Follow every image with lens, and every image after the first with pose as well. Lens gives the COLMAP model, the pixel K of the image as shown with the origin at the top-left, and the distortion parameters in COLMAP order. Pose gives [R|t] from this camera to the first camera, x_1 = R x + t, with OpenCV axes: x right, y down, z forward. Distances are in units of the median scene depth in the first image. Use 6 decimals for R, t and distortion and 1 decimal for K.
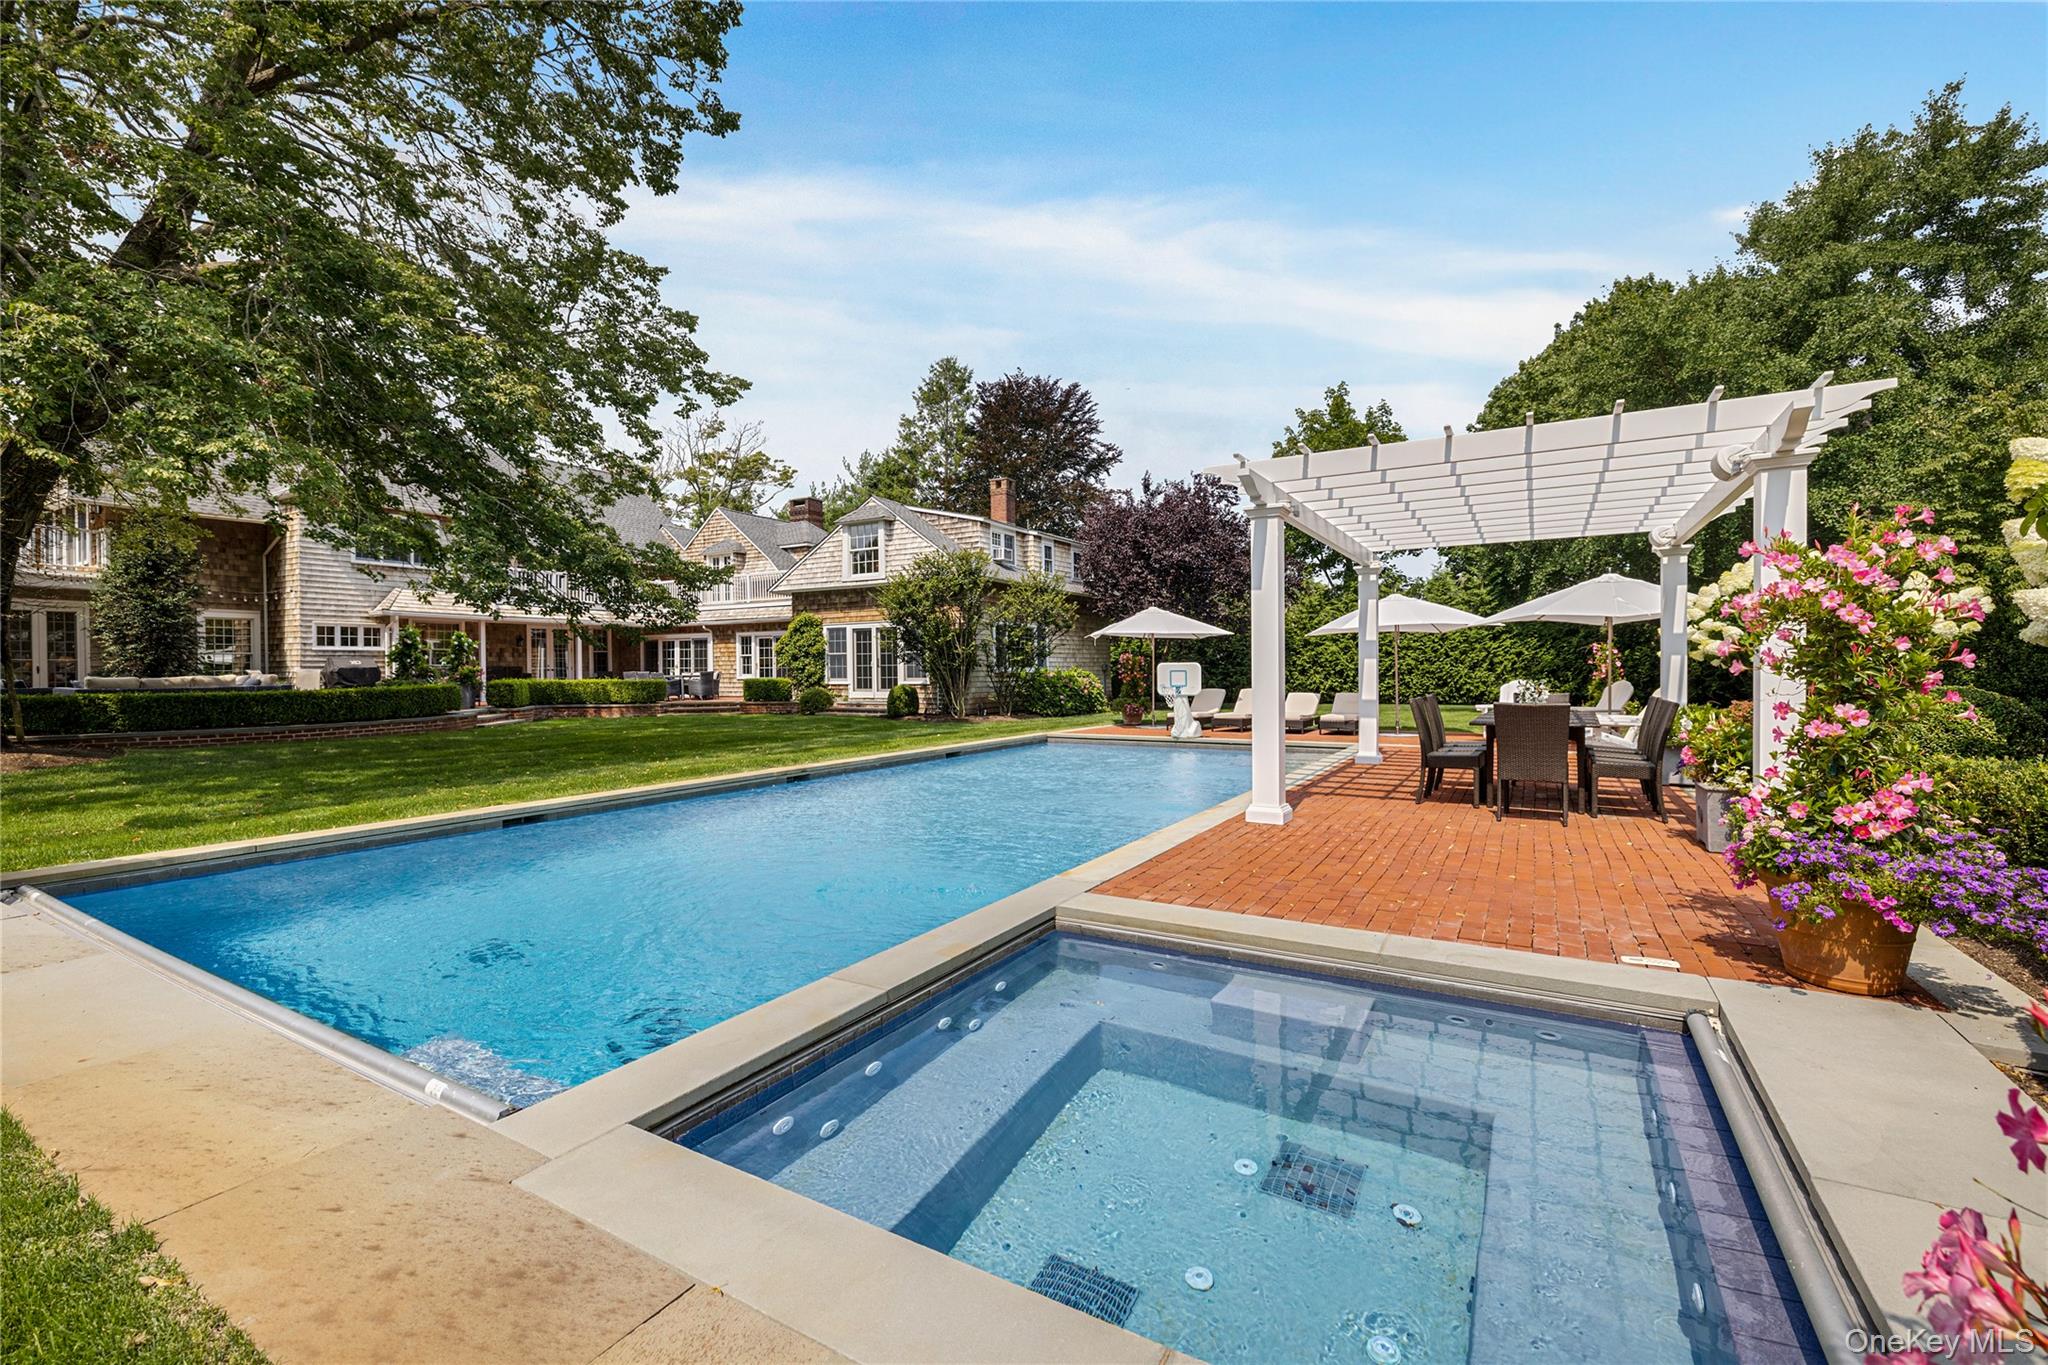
lens RADIAL K [[867.2, 0, 1020.5], [0, 867.2, 673.7], [0, 0, 1]] dist [-0.001828, 0.000317]
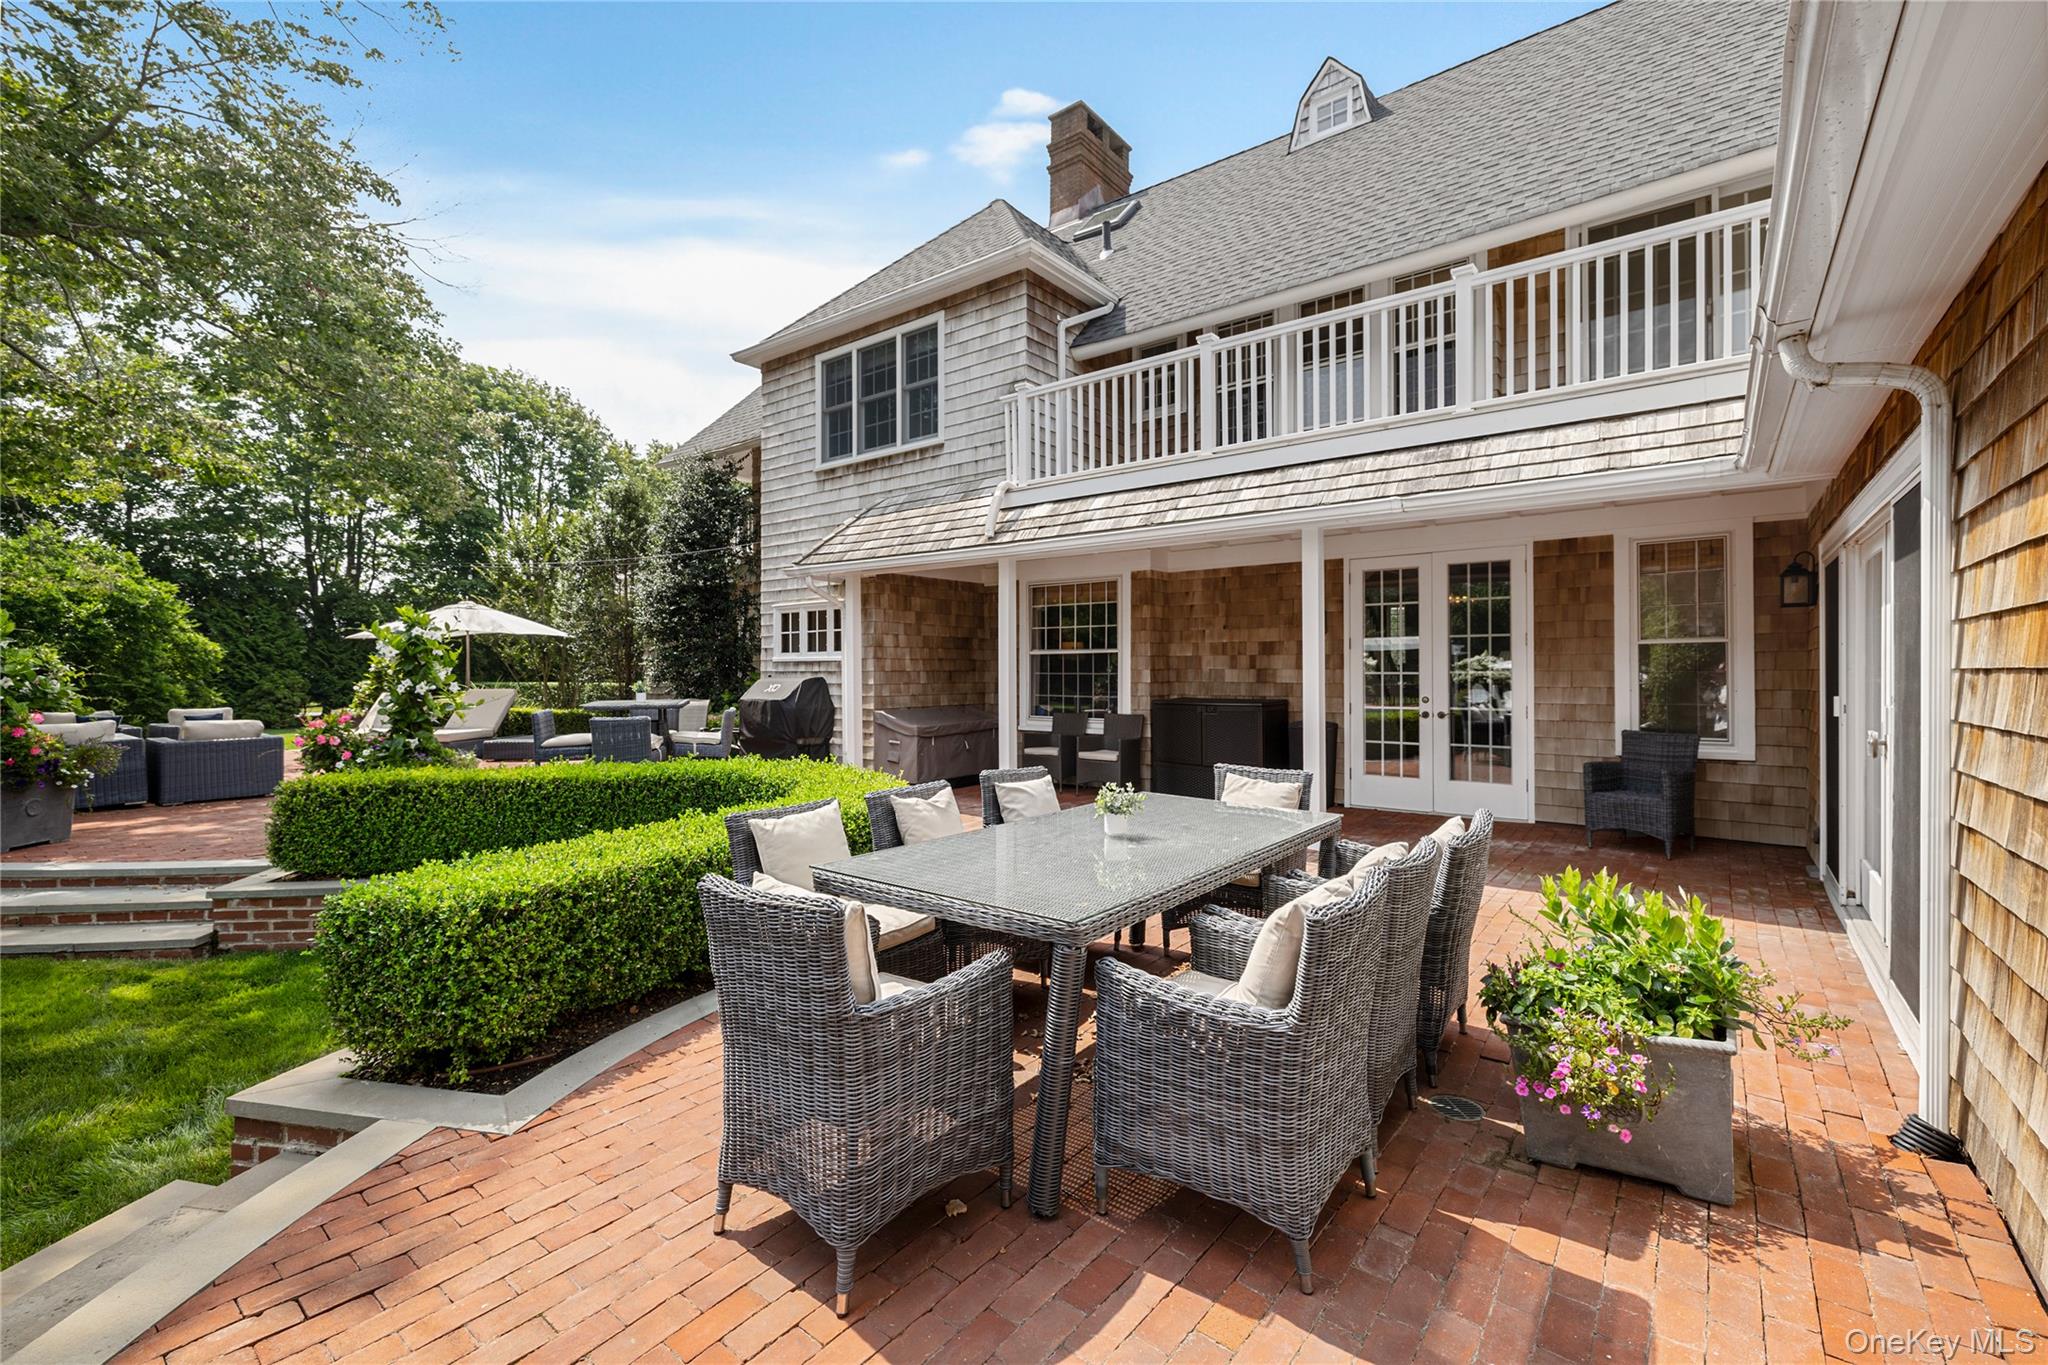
lens RADIAL K [[867.2, 0, 1020.5], [0, 867.2, 673.7], [0, 0, 1]] dist [-0.001828, 0.000317]
pose [[-0.136968, 0.009096, -0.990534, -0.301668], [-0.004436, 0.999942, 0.009796, -0.023236], [0.990566, 0.005735, -0.136920, 1.079949]]
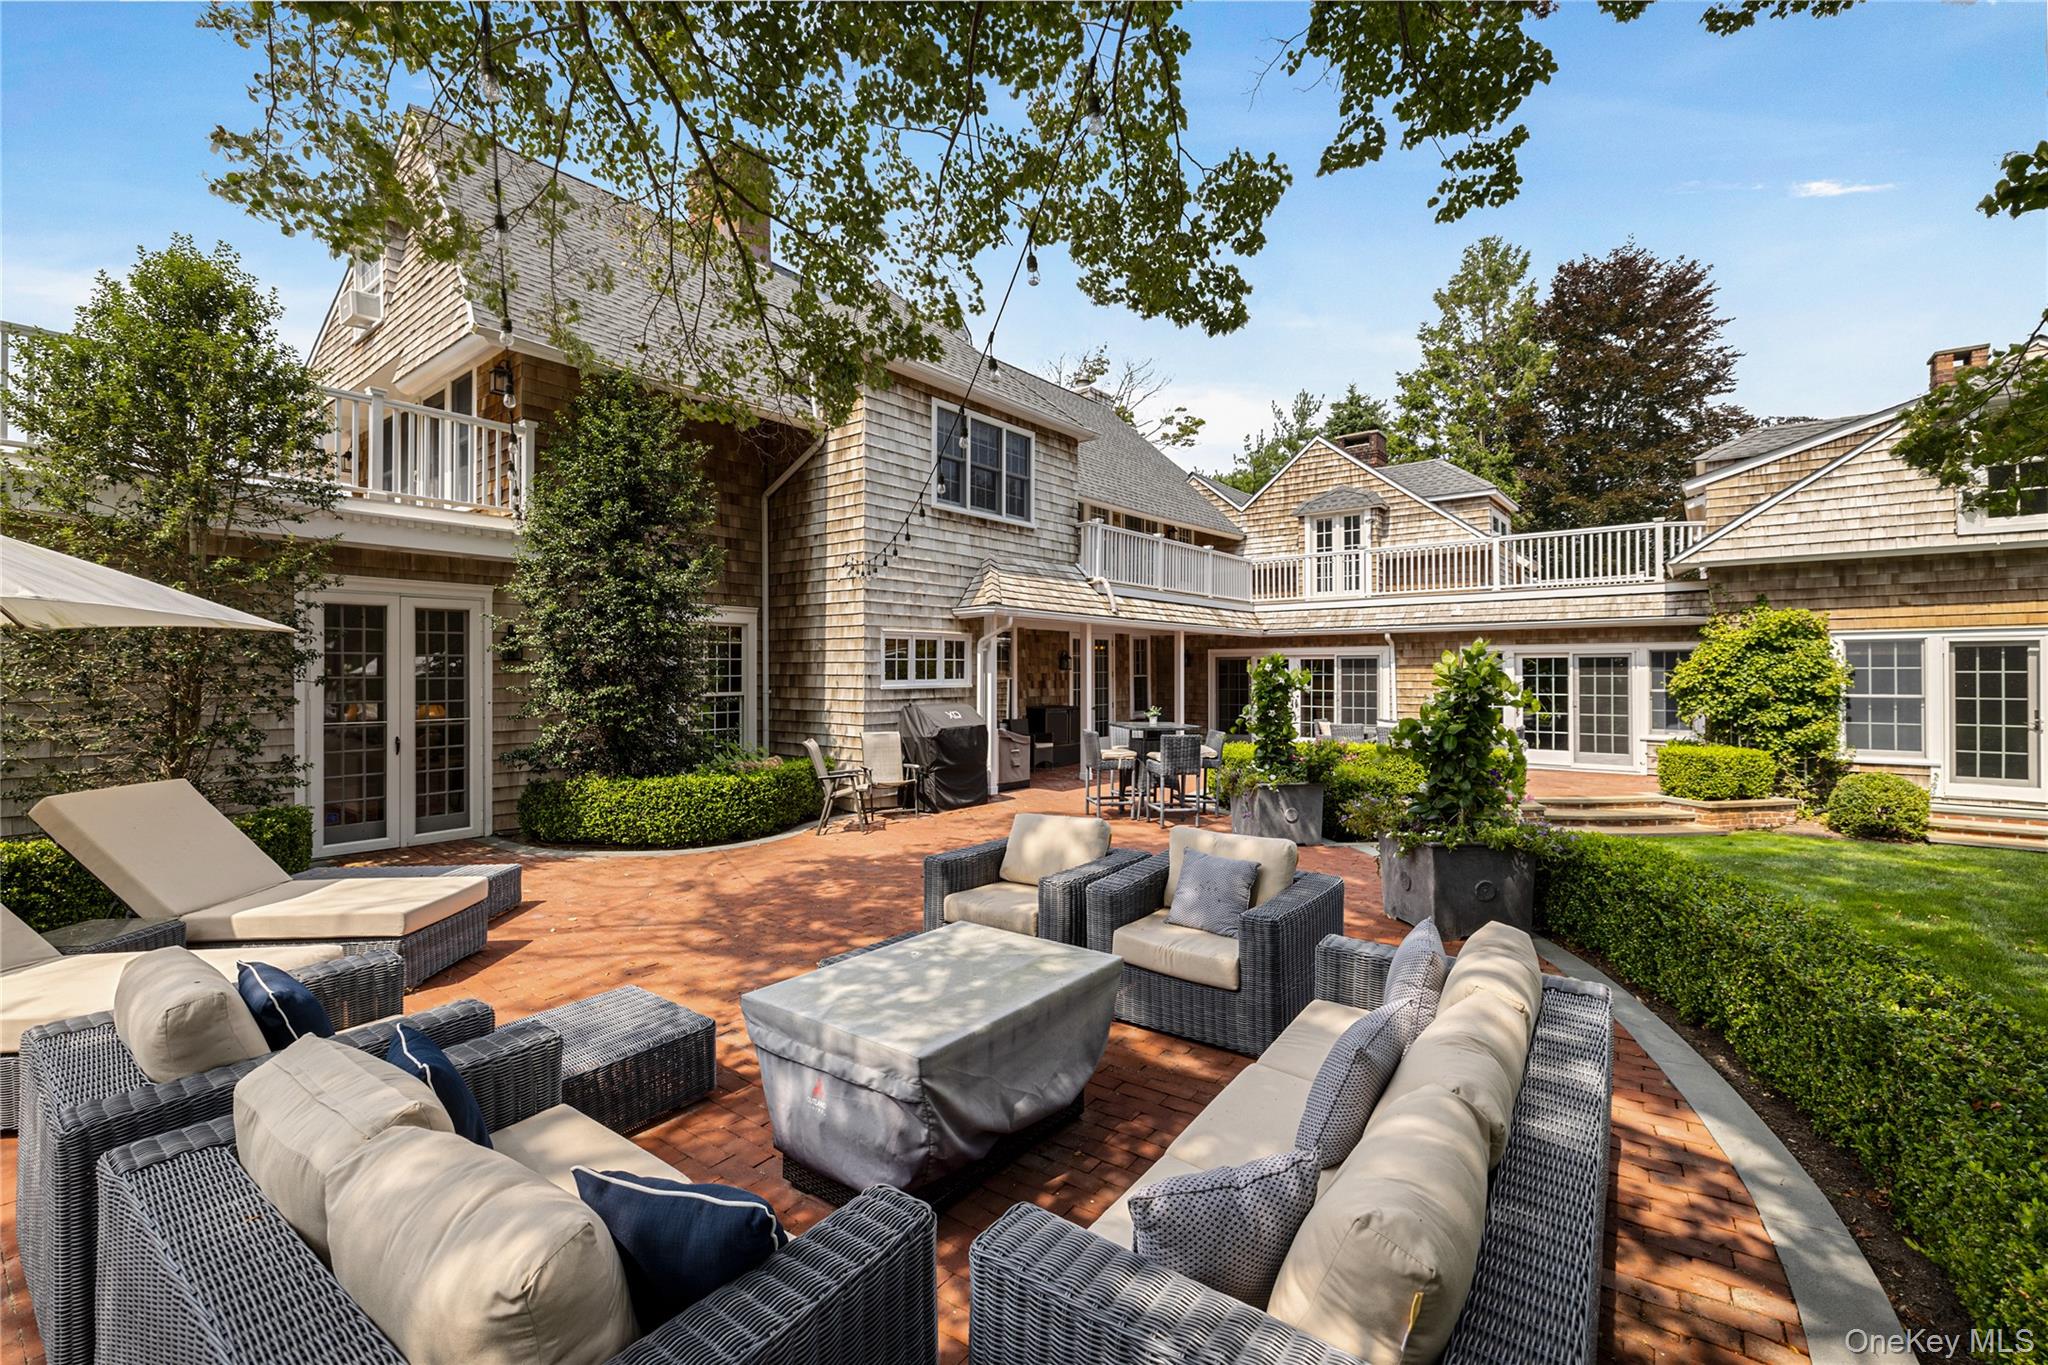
lens RADIAL K [[867.2, 0, 1020.5], [0, 867.2, 673.7], [0, 0, 1]] dist [-0.001828, 0.000317]
pose [[0.988235, 0.006266, -0.152815, -0.597178], [-0.006769, 0.999973, -0.002775, -0.031356], [0.152794, 0.003777, 0.988251, 0.485812]]
